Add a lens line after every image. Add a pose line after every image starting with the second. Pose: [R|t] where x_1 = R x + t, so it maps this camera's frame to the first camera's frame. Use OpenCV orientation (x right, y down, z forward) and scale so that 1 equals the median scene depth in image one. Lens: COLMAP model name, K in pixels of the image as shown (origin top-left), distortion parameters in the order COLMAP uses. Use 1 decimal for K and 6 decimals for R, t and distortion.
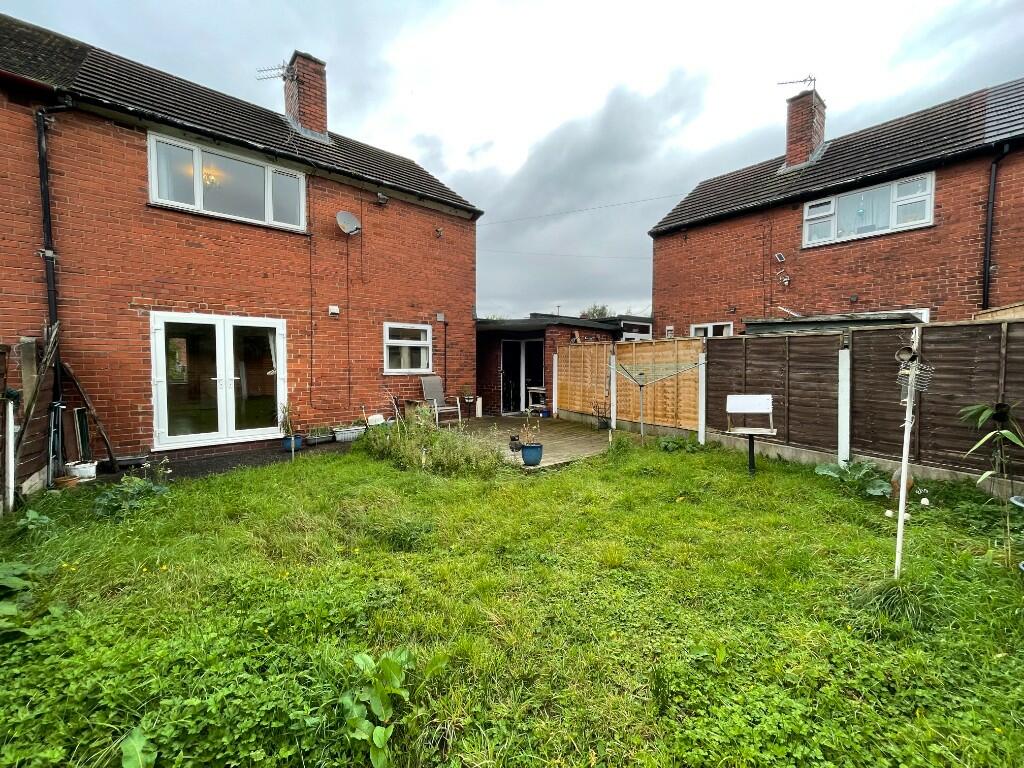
lens RADIAL K [[411.8, 0, 509.3], [0, 411.8, 381.6], [0, 0, 1]] dist [-0.002770, -0.000323]
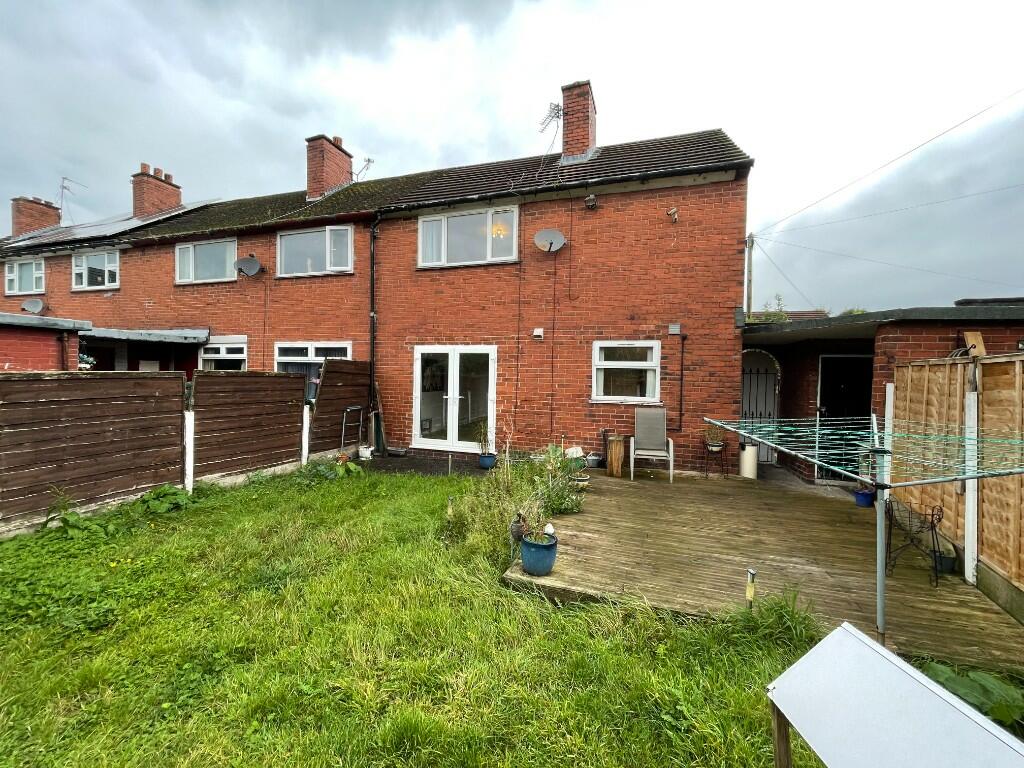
lens RADIAL K [[411.8, 0, 511.2], [0, 411.8, 381.3], [0, 0, 1]] dist [-0.002770, -0.000323]
pose [[0.510457, 0.024040, -0.859567, 0.404057], [-0.058827, 0.998244, -0.007017, -0.051259], [0.857889, 0.054148, 0.510974, 0.479154]]
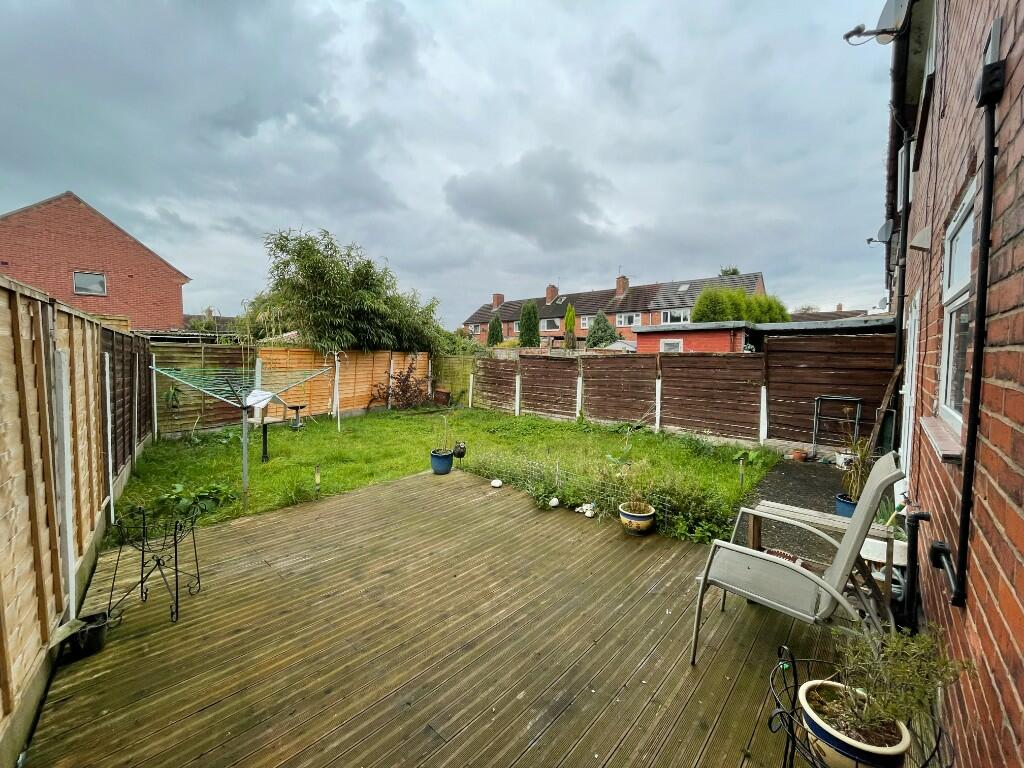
lens RADIAL K [[411.8, 0, 508.2], [0, 411.8, 378.8], [0, 0, 1]] dist [-0.002770, -0.000323]
pose [[-0.992849, 0.005176, -0.119266, 0.002744], [-0.007426, 0.994446, 0.104982, -0.086201], [0.119147, 0.105117, -0.987297, 1.452843]]
